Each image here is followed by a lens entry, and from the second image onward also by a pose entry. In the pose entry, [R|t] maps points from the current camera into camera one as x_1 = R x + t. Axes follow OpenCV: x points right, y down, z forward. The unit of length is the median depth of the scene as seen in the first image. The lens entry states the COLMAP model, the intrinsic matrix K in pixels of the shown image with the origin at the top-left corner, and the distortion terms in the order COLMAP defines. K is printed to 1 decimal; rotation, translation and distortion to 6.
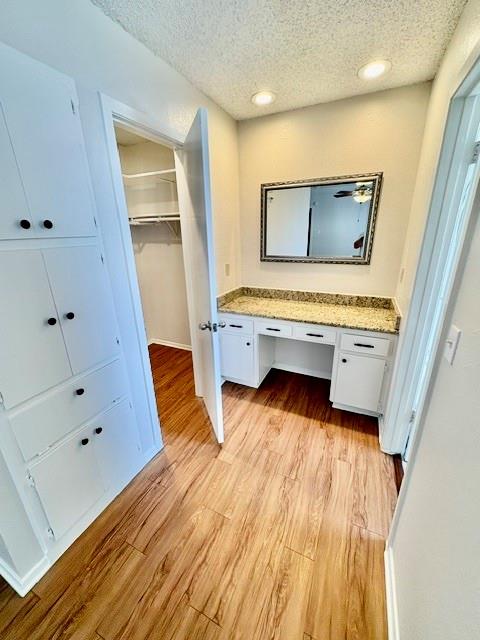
lens RADIAL K [[255.5, 0, 239.6], [0, 255.5, 318.6], [0, 0, 1]] dist [0.001824, 0.000368]
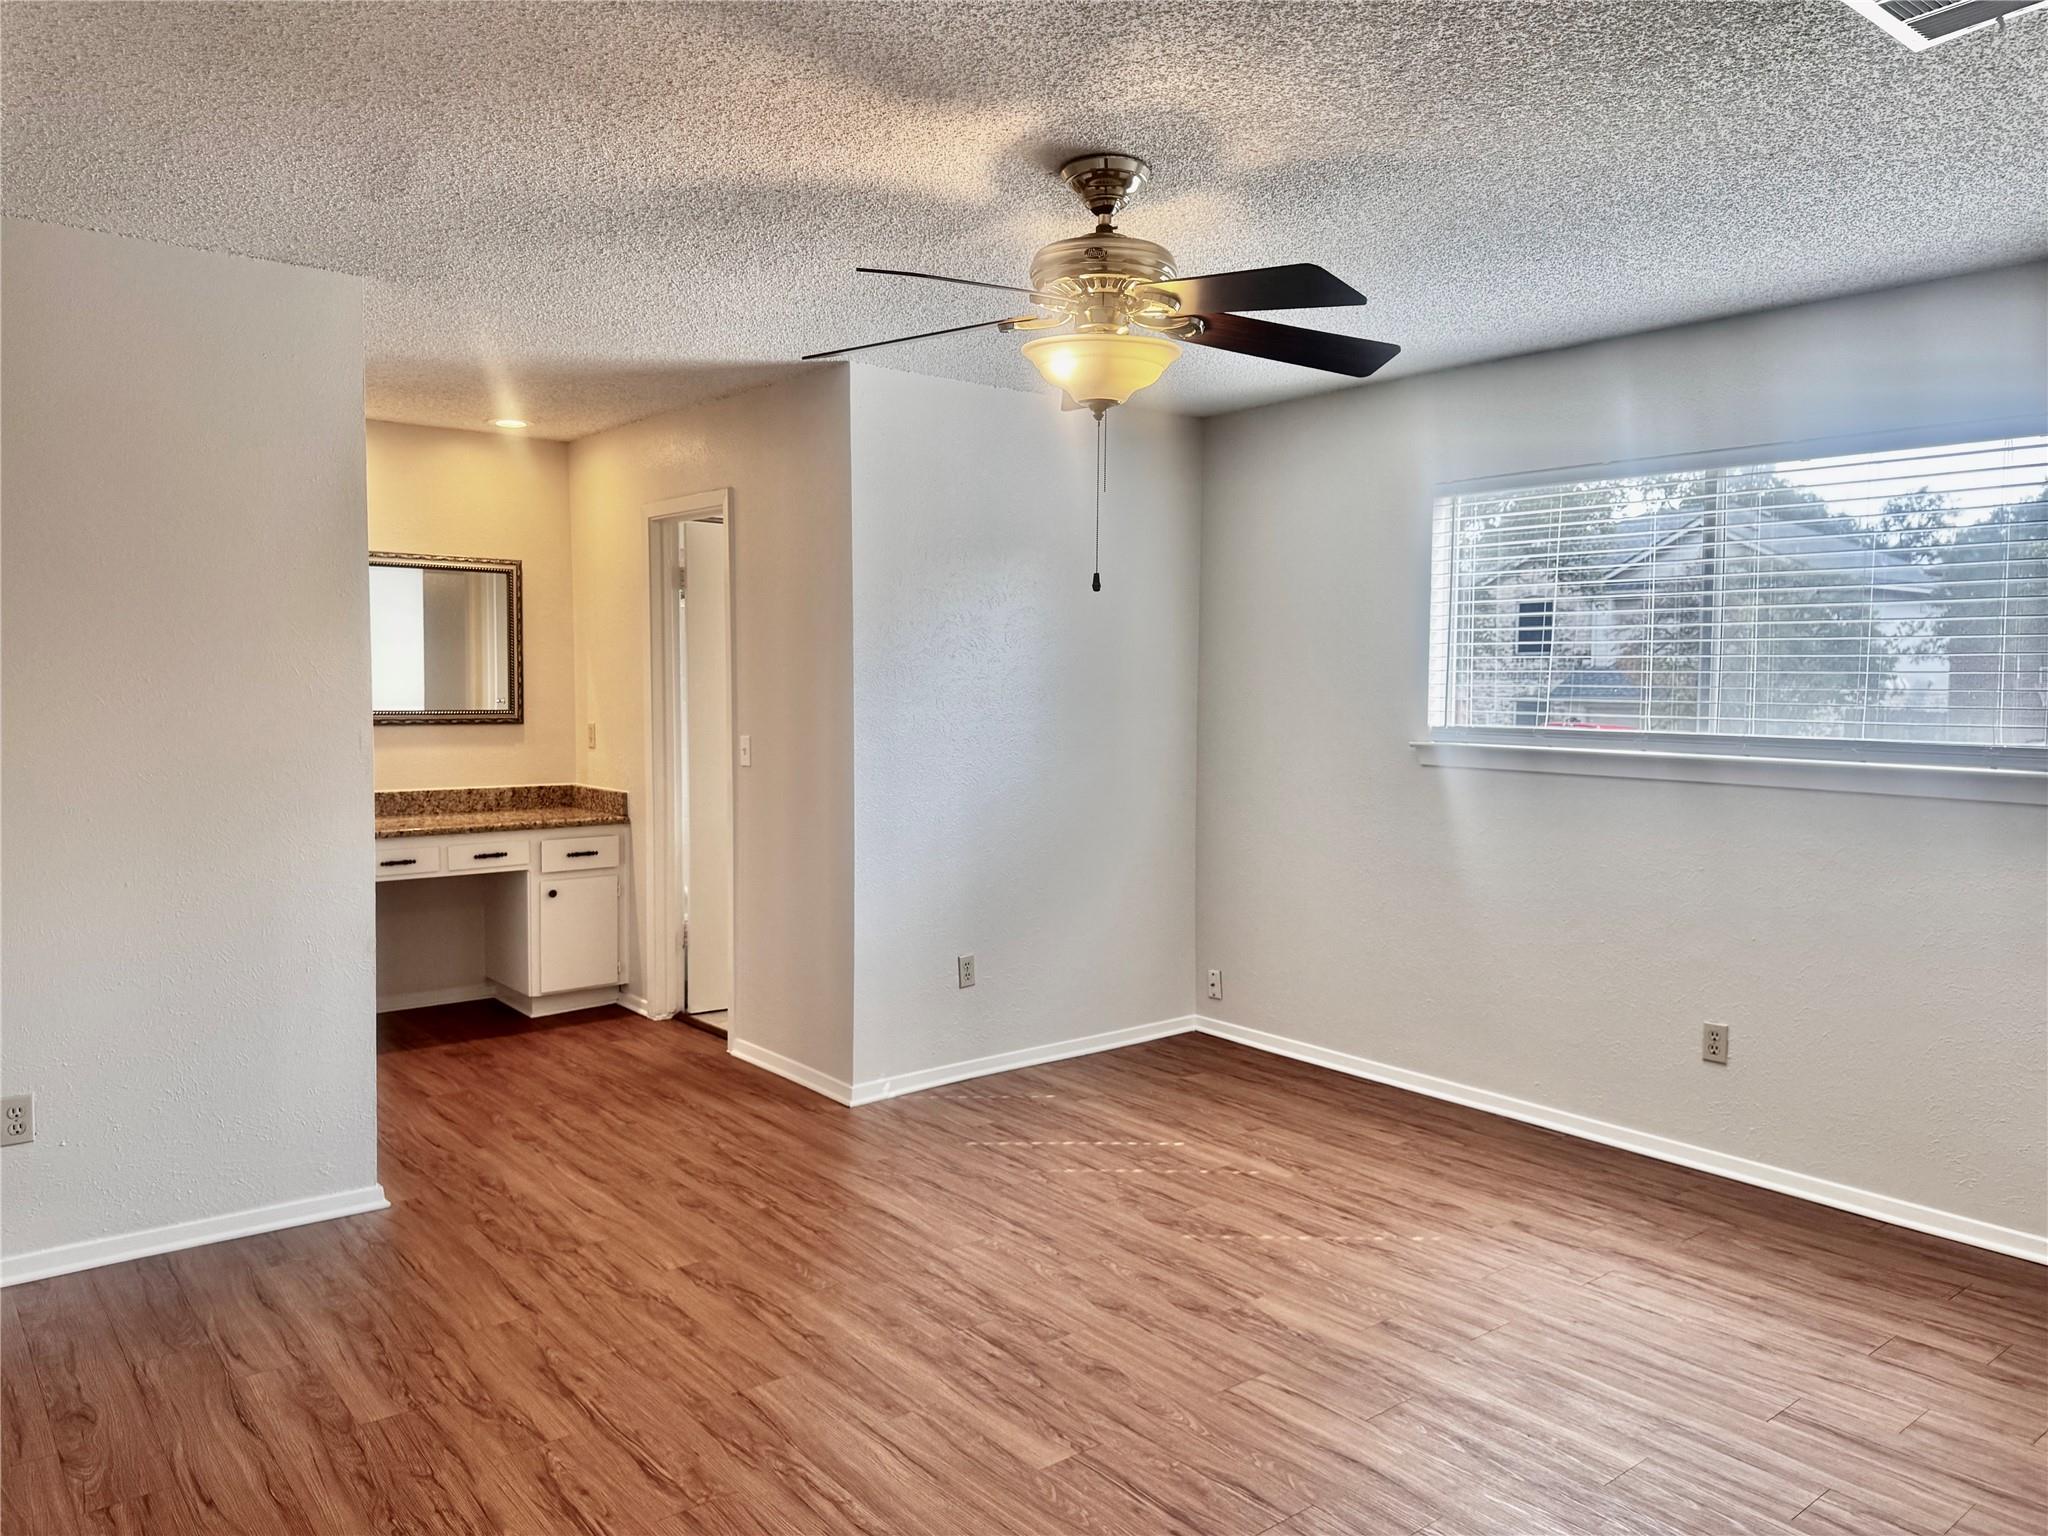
lens RADIAL K [[1480.2, 0, 1024.3], [0, 1480.2, 767.4], [0, 0, 1]] dist [0.038347, -0.036421]
pose [[0.433451, -0.033539, 0.900553, -1.735057], [0.274655, 0.956682, -0.096567, 0.434782], [-0.858303, 0.289198, 0.423887, -1.087896]]
